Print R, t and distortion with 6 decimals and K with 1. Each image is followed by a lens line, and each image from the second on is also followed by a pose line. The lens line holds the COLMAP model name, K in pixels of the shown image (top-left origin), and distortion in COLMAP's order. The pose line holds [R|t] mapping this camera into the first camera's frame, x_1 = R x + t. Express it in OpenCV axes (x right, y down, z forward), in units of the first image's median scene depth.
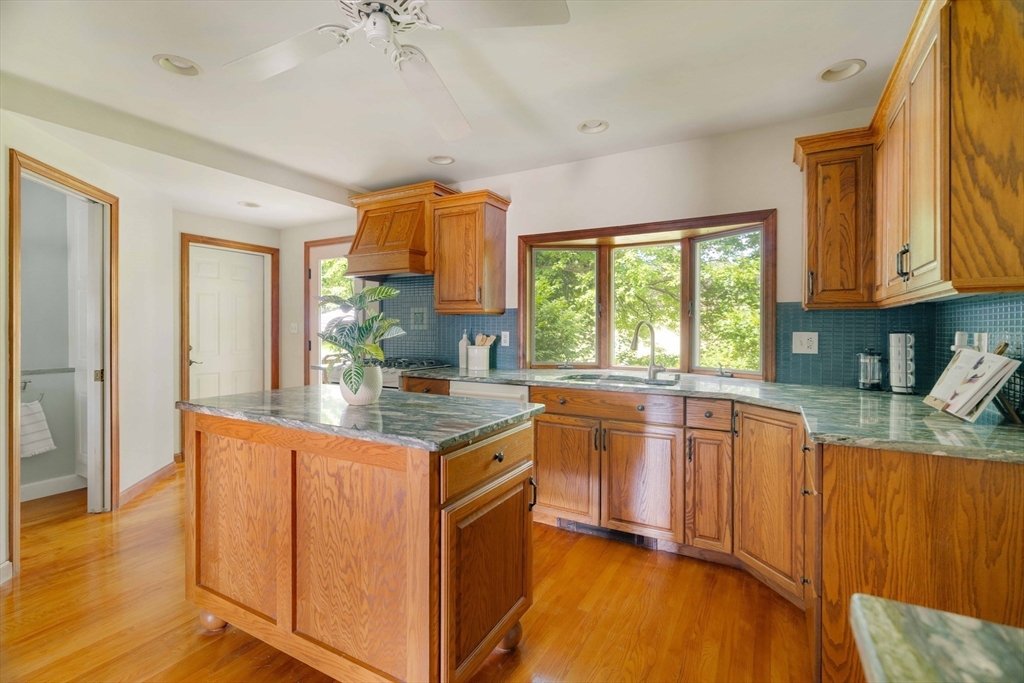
lens RADIAL K [[469.0, 0, 513.5], [0, 469.0, 334.7], [0, 0, 1]] dist [-0.002964, 0.000099]
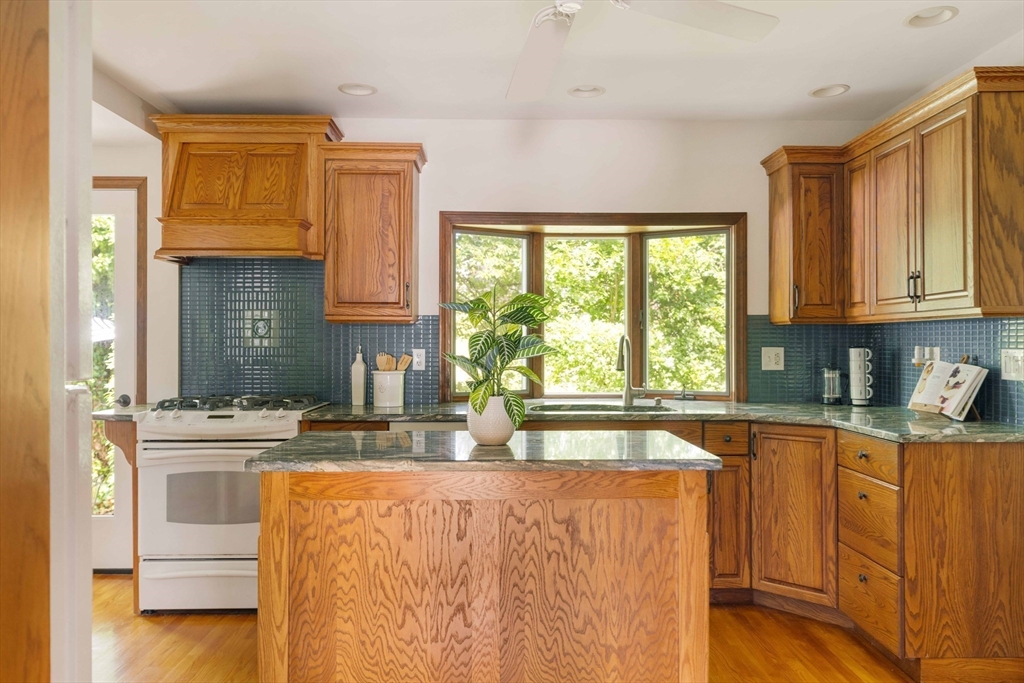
lens RADIAL K [[844.4, 0, 512.0], [0, 844.4, 341.5], [0, 0, 1]] dist [0.005303, 0.001305]
pose [[0.836989, -0.002914, 0.547213, -0.985138], [0.010000, 0.999900, -0.009971, -0.007150], [-0.547129, 0.013818, 0.836934, -0.172393]]
